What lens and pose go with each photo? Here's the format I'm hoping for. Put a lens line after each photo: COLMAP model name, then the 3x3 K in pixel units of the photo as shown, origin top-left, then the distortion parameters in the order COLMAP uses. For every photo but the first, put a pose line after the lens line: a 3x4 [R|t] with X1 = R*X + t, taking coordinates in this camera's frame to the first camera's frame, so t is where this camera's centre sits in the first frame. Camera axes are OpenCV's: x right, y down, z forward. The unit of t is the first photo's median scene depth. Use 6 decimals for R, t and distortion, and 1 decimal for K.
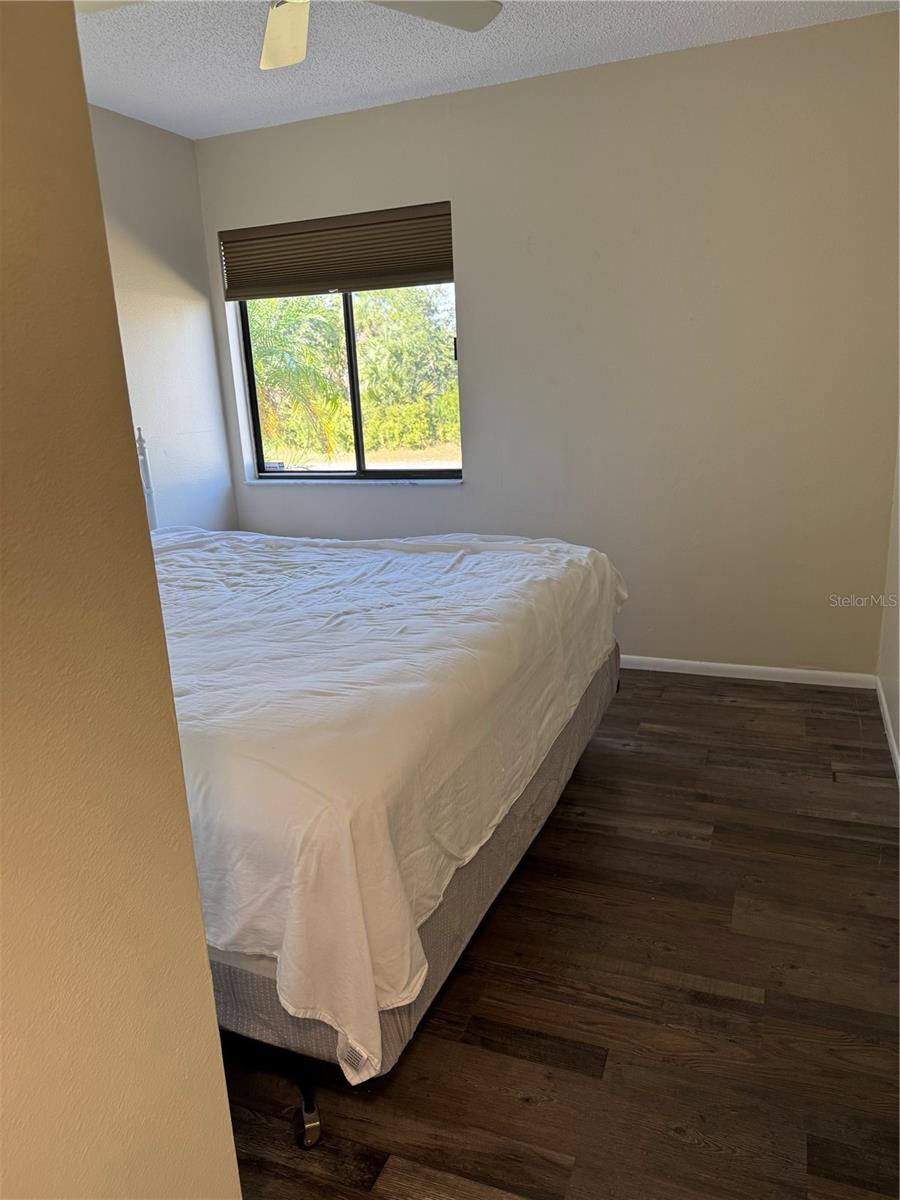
lens RADIAL K [[840.5, 0, 441.5], [0, 840.5, 598.9], [0, 0, 1]] dist [0.004958, -0.031034]
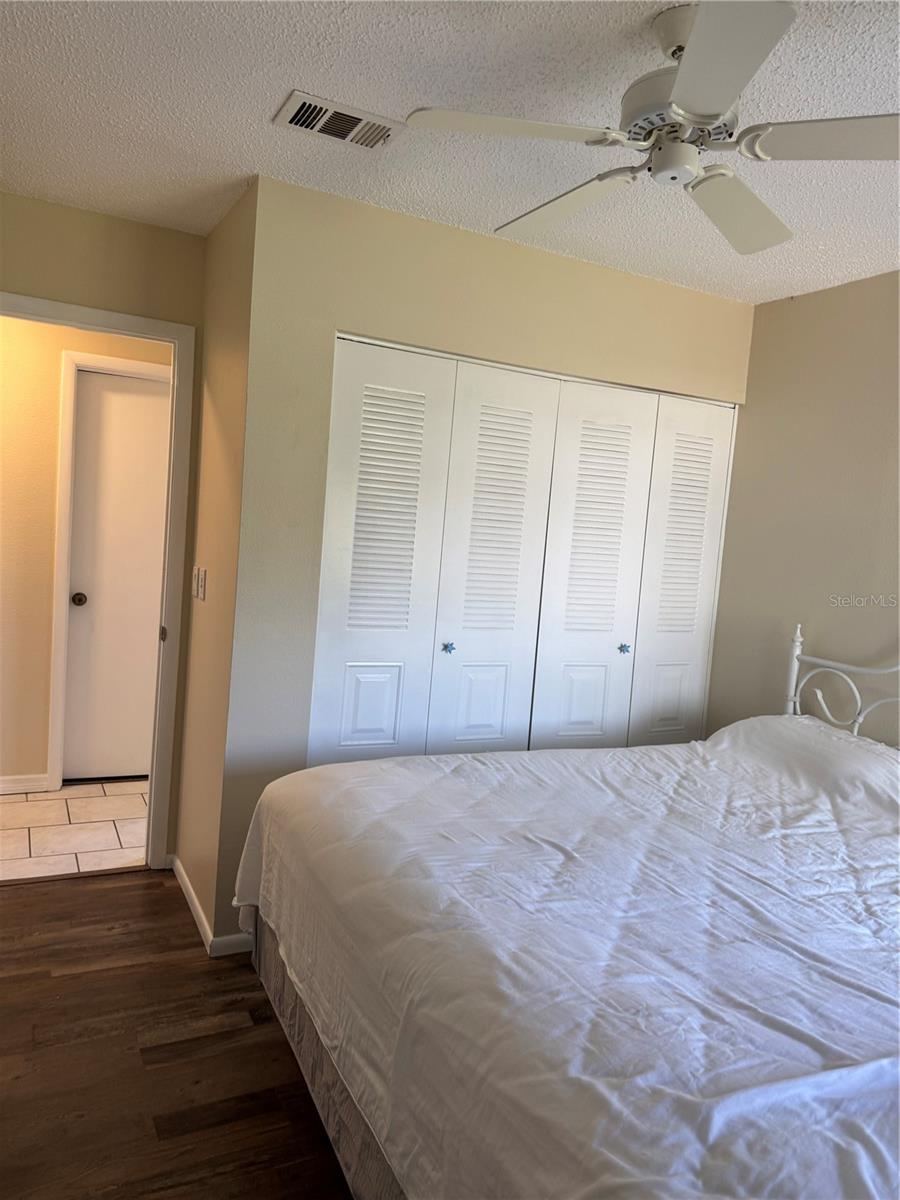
lens RADIAL K [[840.5, 0, 441.8], [0, 840.5, 595.4], [0, 0, 1]] dist [0.004958, -0.031034]
pose [[-0.657063, 0.063368, -0.751168, 0.553518], [-0.235662, 0.929250, 0.284529, -0.411860], [0.716053, 0.363976, -0.595642, 1.240660]]
